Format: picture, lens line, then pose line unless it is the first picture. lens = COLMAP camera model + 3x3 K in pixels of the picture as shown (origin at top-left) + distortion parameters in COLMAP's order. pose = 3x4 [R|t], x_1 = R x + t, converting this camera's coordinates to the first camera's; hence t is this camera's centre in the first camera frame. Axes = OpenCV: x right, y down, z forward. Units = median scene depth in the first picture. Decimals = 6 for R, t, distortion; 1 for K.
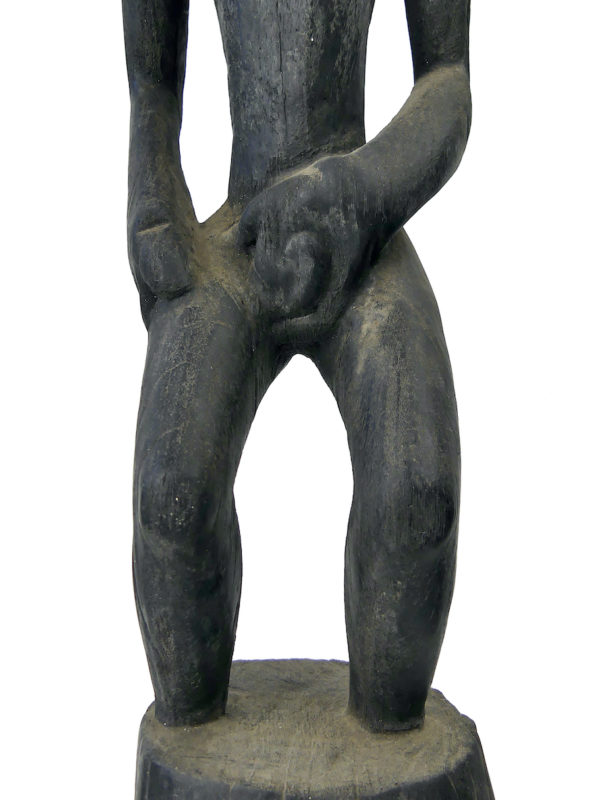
lens RADIAL K [[756.9, 0, 300.0], [0, 756.9, 400.0], [0, 0, 1]] dist [-0.040356, -0.008781]
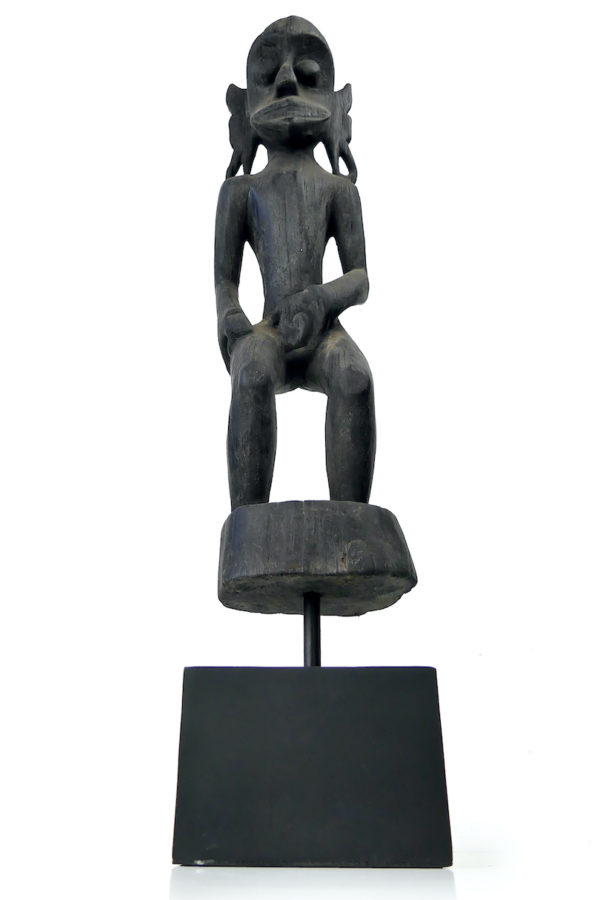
lens RADIAL K [[798.7, 0, 300.5], [0, 798.7, 430.7], [0, 0, 1]] dist [-0.032833, -0.002046]
pose [[0.997273, 0.002409, 0.073767, -0.174082], [0.035453, 0.860970, -0.507418, 1.325612], [-0.064733, 0.508650, 0.858537, -0.926181]]
